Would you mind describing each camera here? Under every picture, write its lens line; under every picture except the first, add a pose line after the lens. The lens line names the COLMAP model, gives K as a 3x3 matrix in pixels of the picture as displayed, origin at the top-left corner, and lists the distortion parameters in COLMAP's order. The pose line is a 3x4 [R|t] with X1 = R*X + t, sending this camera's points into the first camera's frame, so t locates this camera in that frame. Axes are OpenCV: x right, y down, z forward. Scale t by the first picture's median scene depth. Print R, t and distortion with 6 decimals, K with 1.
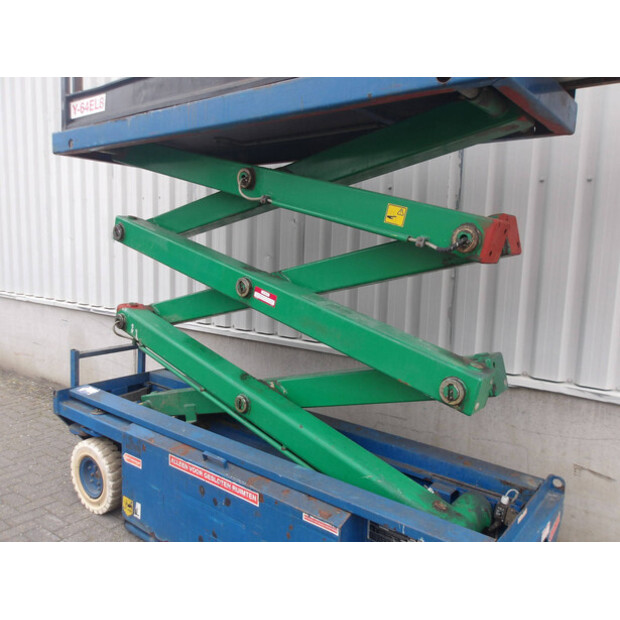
lens RADIAL K [[508.1, 0, 313.1], [0, 508.1, 306.6], [0, 0, 1]] dist [-0.001736, 0.003471]
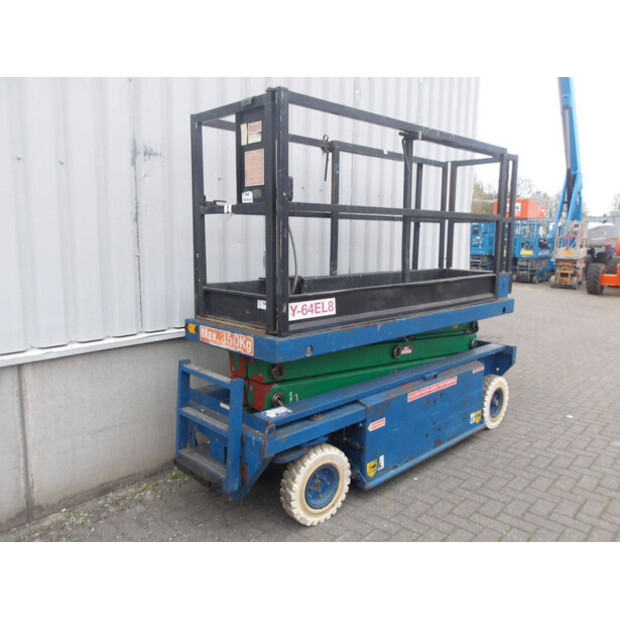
lens RADIAL K [[508.1, 0, 307.4], [0, 508.1, 310.0], [0, 0, 1]] dist [-0.001736, 0.003471]
pose [[0.139712, -0.178613, 0.973950, -1.482326], [0.112584, 0.980084, 0.163588, -0.161844], [-0.983771, 0.086796, 0.157038, 0.970055]]
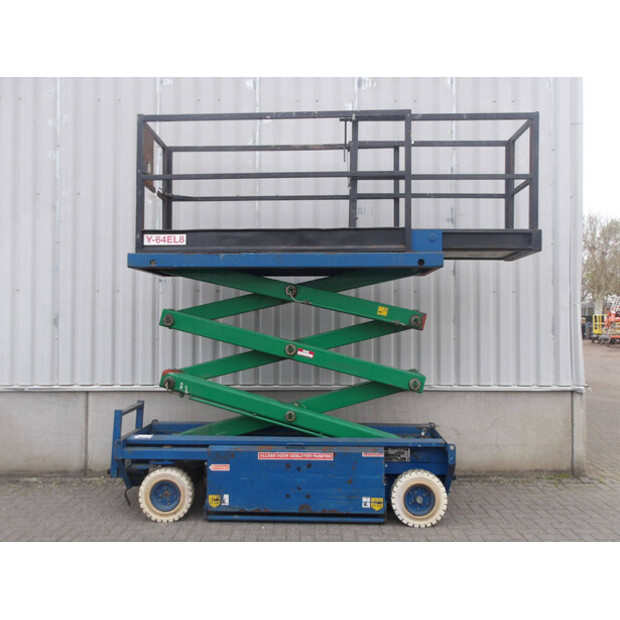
lens RADIAL K [[508.1, 0, 310.1], [0, 508.1, 305.2], [0, 0, 1]] dist [-0.001736, 0.003471]
pose [[0.814892, -0.017010, 0.579363, -1.038185], [0.094986, 0.989975, -0.104537, 0.001881], [-0.571776, 0.140218, 0.808338, -0.484574]]
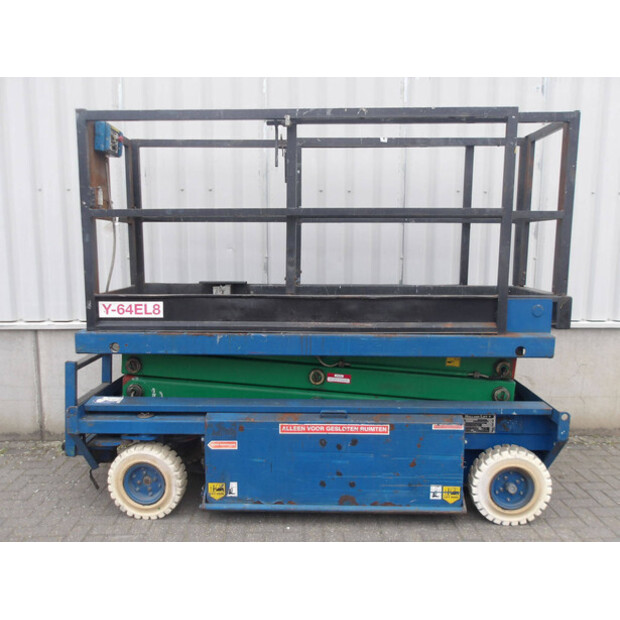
lens RADIAL K [[508.1, 0, 309.6], [0, 508.1, 308.9], [0, 0, 1]] dist [-0.001736, 0.003471]
pose [[0.802690, -0.109718, 0.586217, -0.815989], [0.095099, 0.993902, 0.055805, -0.021603], [-0.588765, 0.010955, 0.808230, 0.035844]]
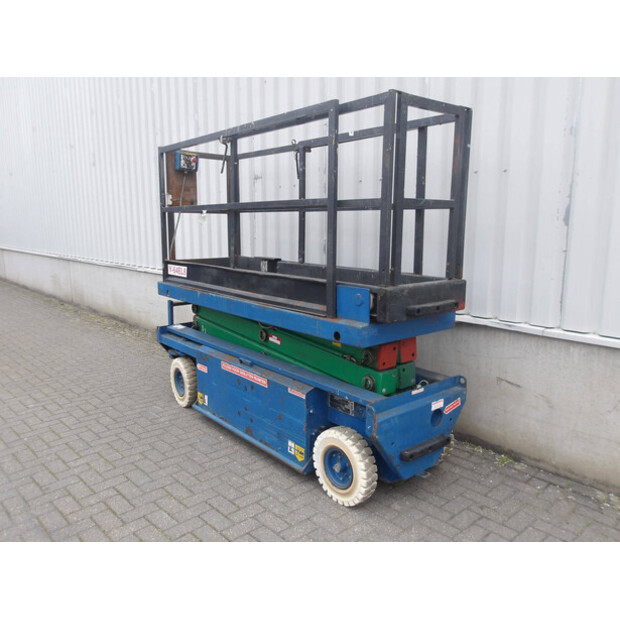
lens RADIAL K [[508.1, 0, 311.4], [0, 508.1, 308.5], [0, 0, 1]] dist [-0.001736, 0.003471]
pose [[0.977599, 0.003724, -0.210443, 0.297454], [0.006258, 0.998887, 0.046745, 0.053366], [0.210383, -0.047014, 0.976488, -0.435055]]
